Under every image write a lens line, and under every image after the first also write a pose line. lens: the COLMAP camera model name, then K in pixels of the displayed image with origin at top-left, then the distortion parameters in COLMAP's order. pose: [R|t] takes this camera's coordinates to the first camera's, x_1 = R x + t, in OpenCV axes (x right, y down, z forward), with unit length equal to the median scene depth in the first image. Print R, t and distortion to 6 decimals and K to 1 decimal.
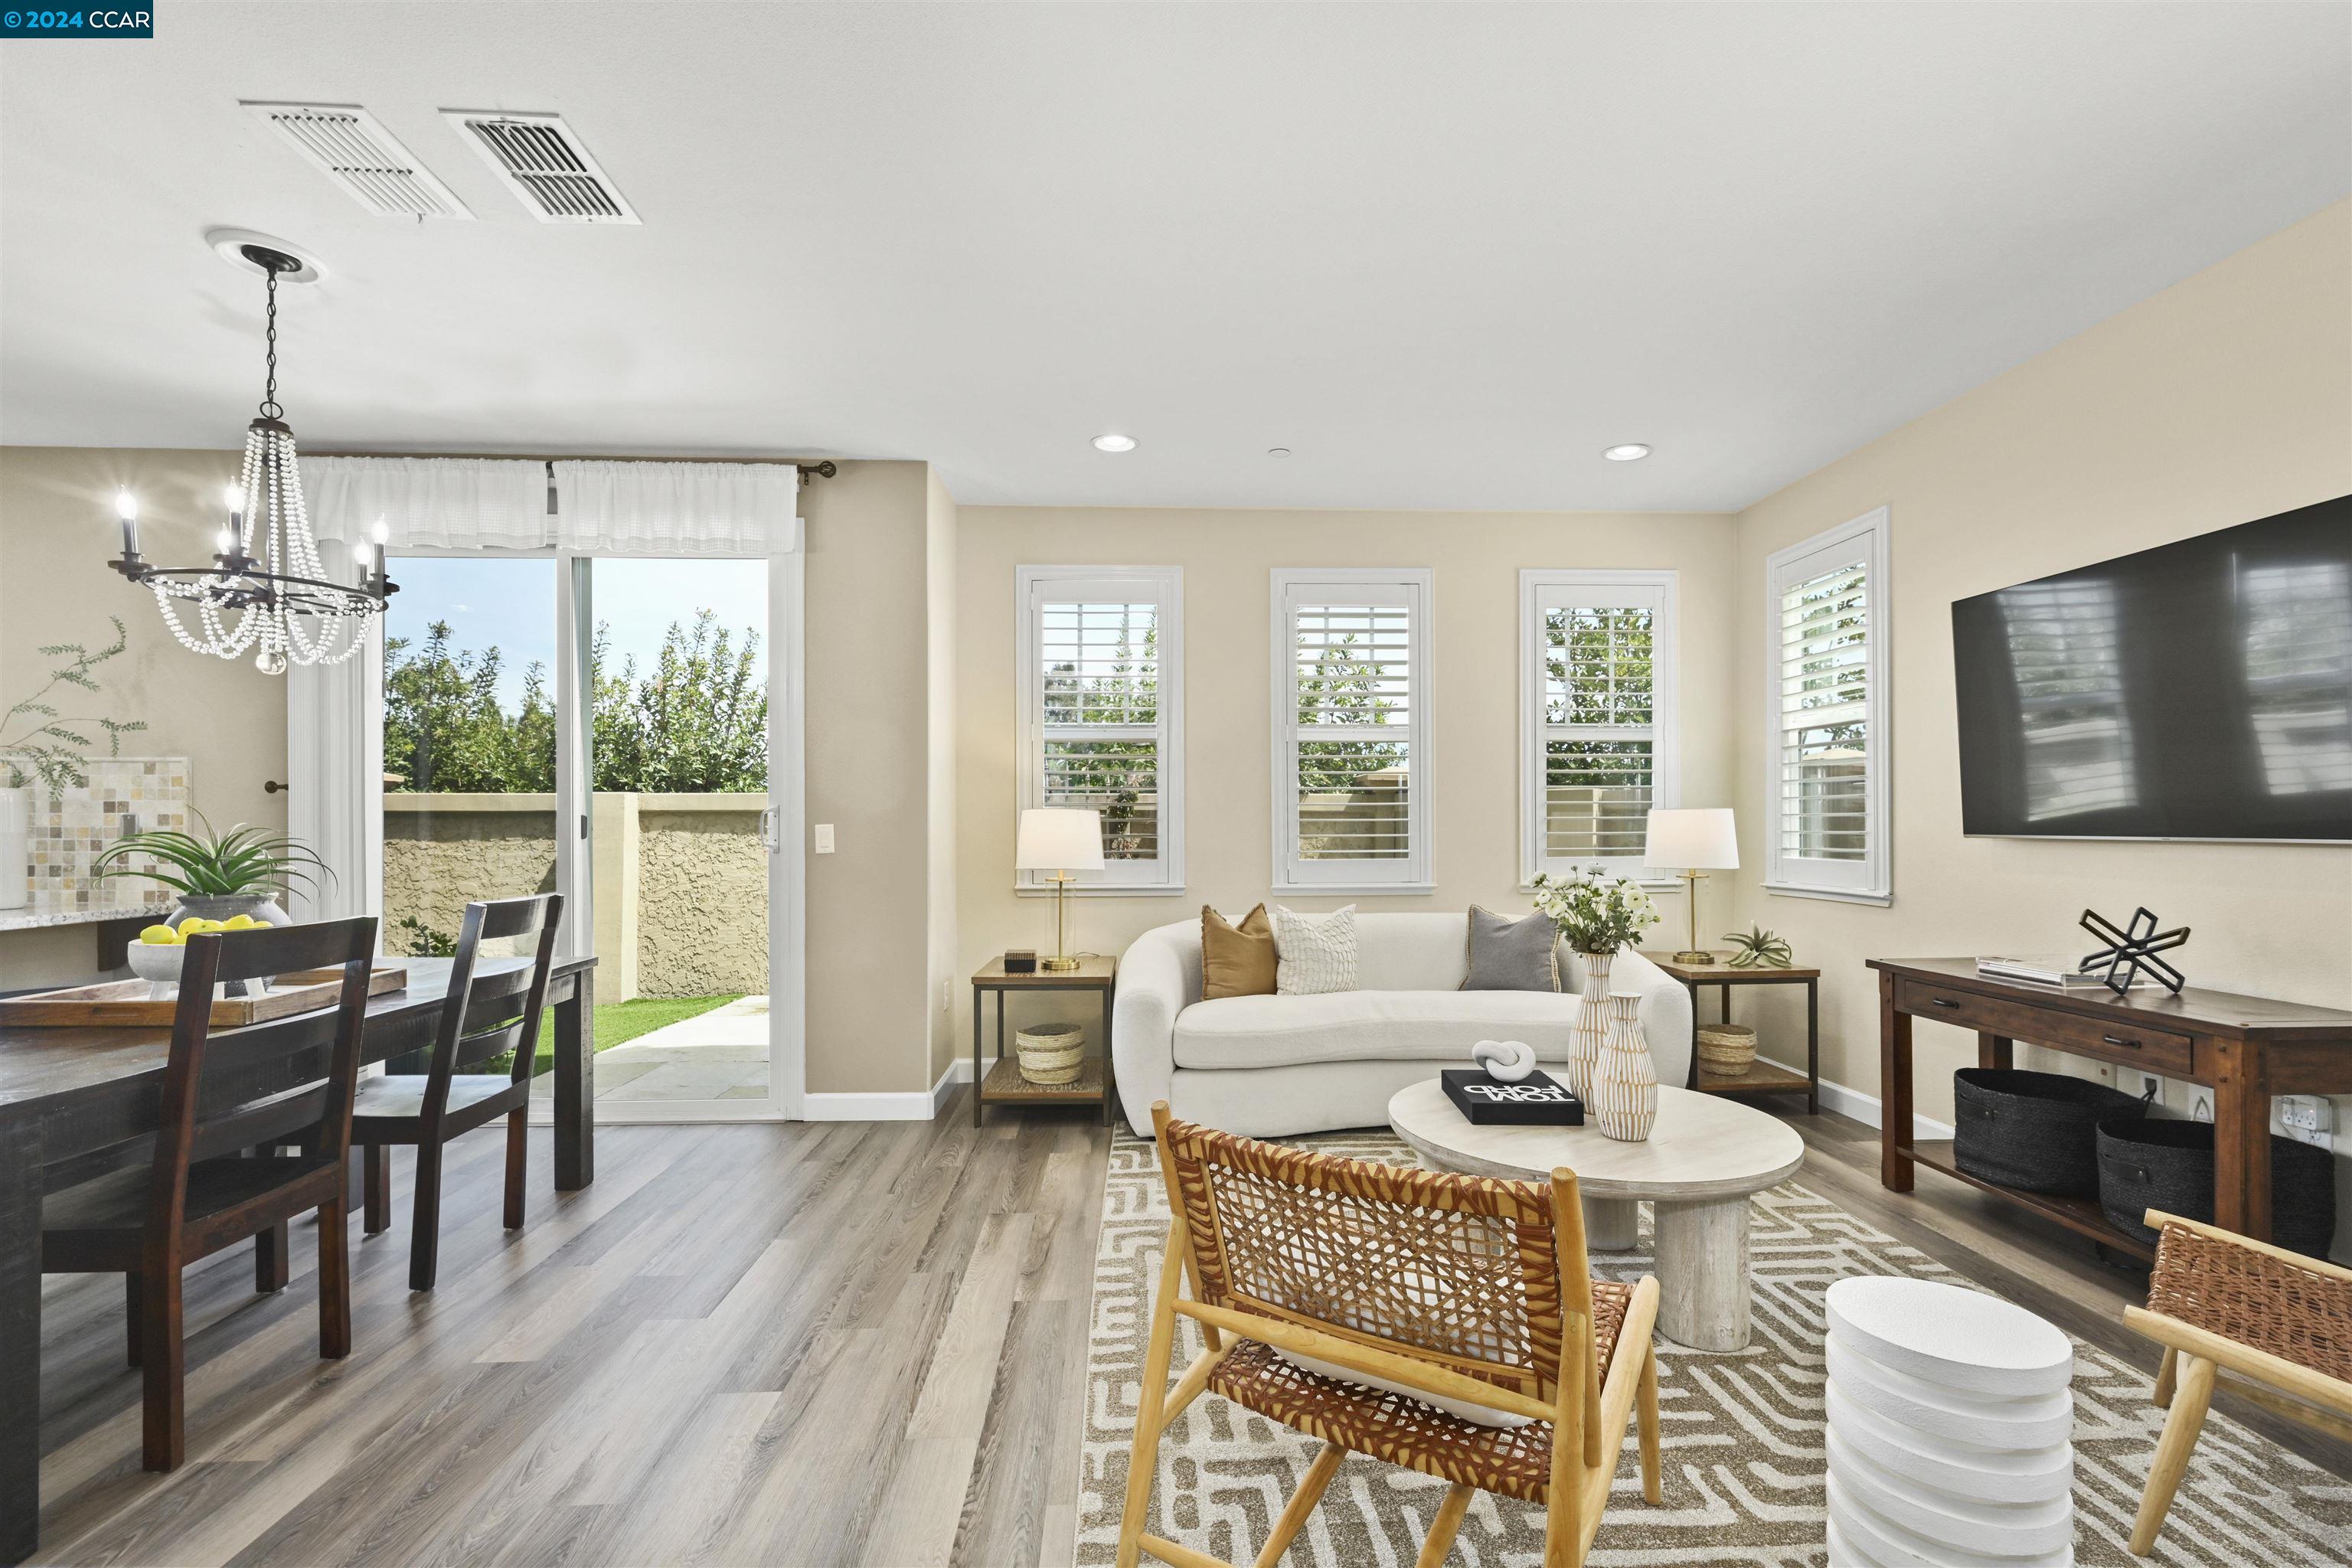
lens RADIAL K [[1025.3, 0, 1172.5], [0, 1025.3, 823.2], [0, 0, 1]] dist [-0.002440, -0.000234]
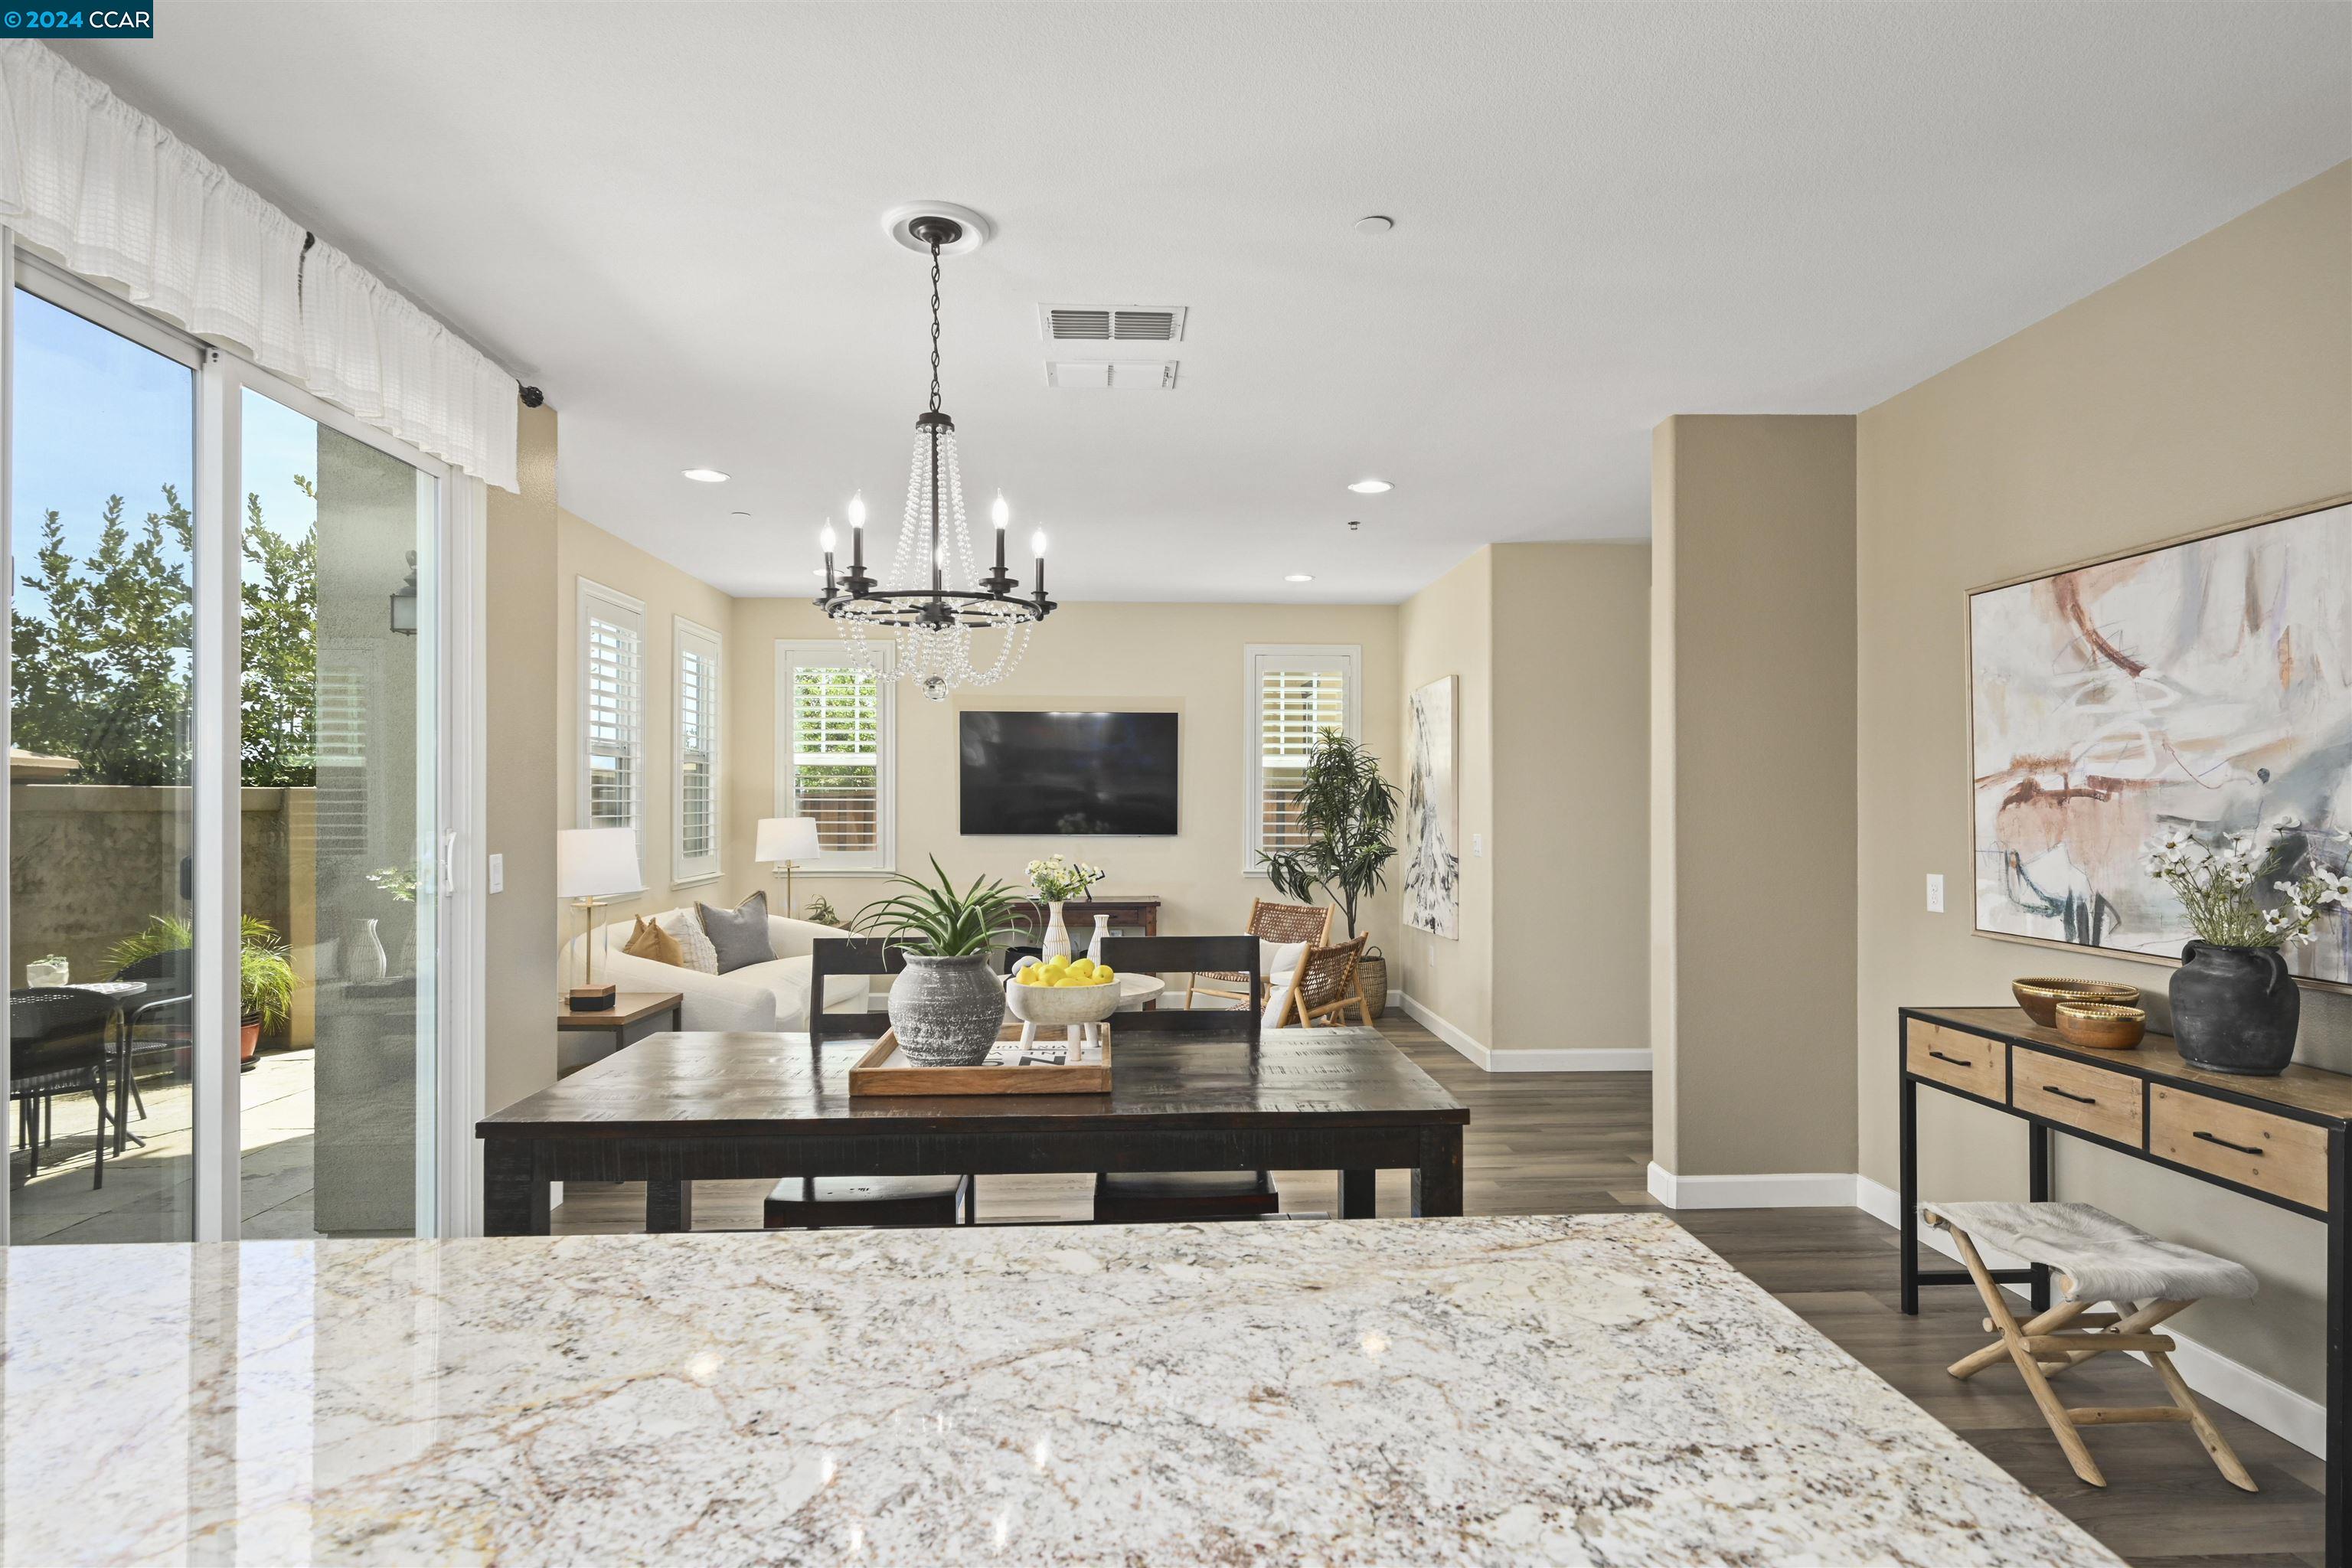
lens RADIAL K [[1226.8, 0, 1140.1], [0, 1226.8, 789.7], [0, 0, 1]] dist [-0.014253, 0.001705]
pose [[0.032799, 0.013117, 0.999376, -1.211687], [-0.002679, 0.999911, -0.013036, -0.034508], [-0.999458, -0.002249, 0.032832, 0.489187]]
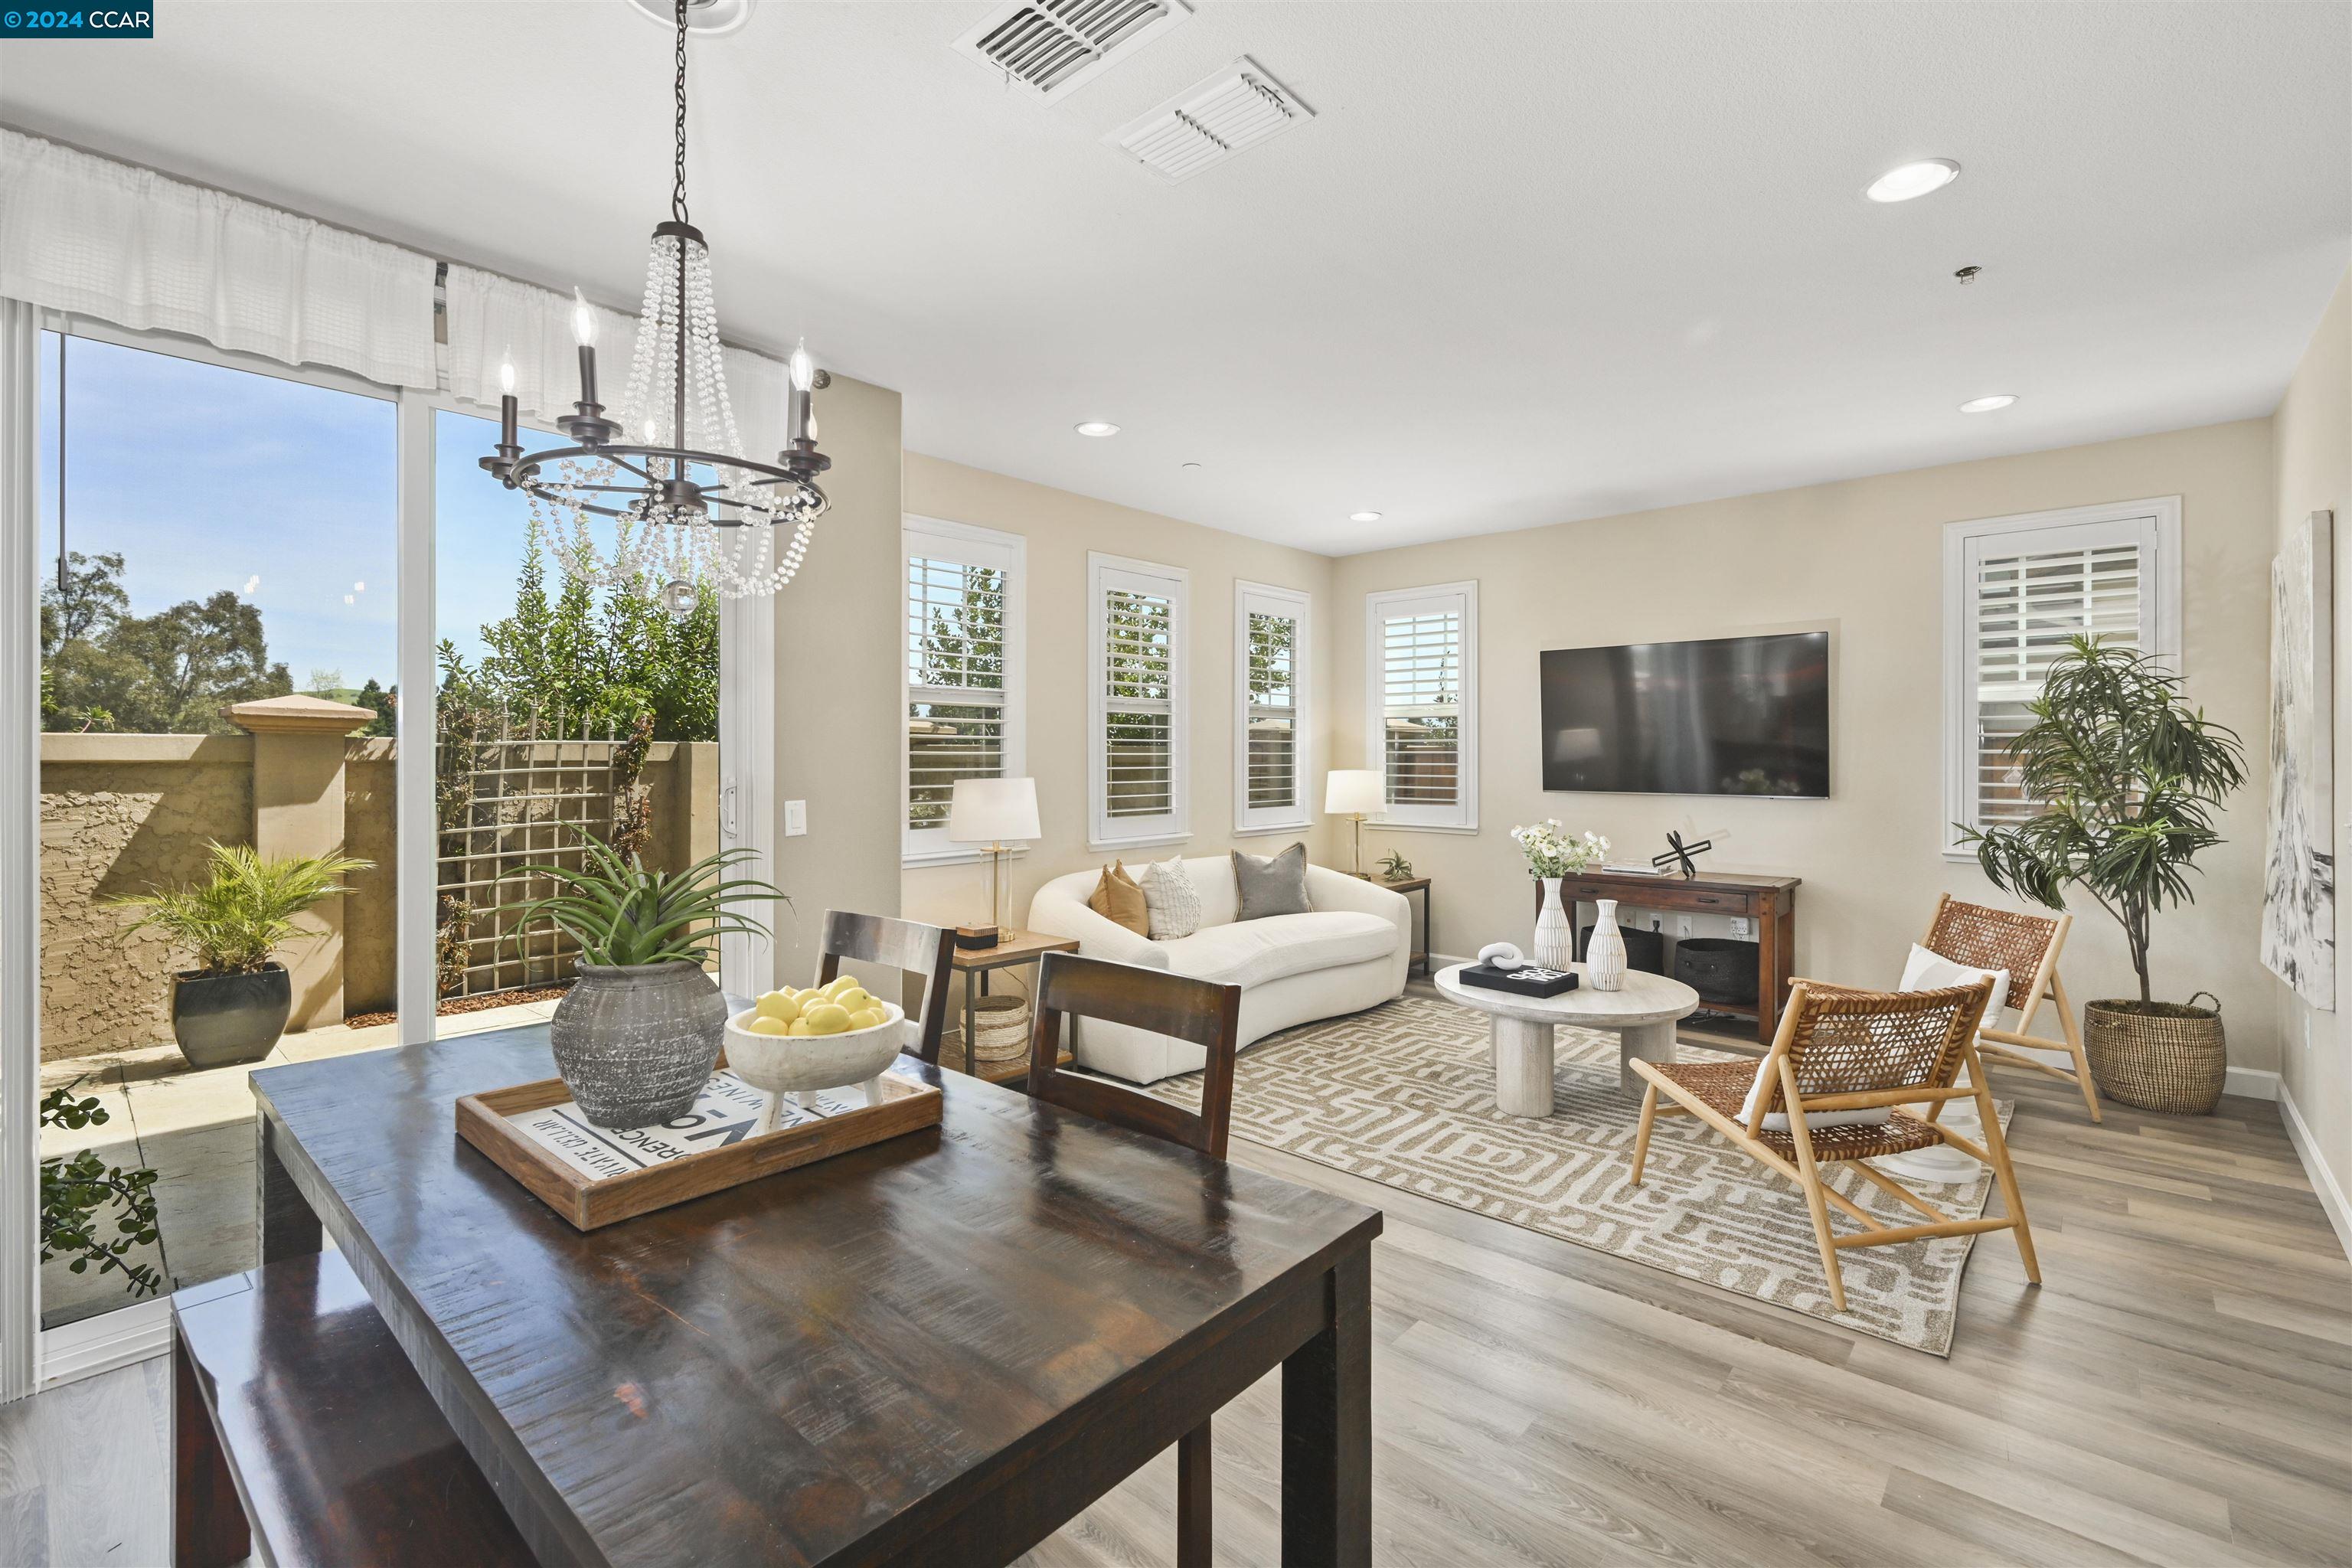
lens RADIAL K [[1025.3, 0, 1171.5], [0, 1025.3, 756.5], [0, 0, 1]] dist [-0.002440, -0.000234]
pose [[0.715939, 0.003386, 0.698155, -0.688600], [-0.002104, 0.999994, -0.002693, -0.032485], [-0.698160, 0.000460, 0.715942, 0.191602]]
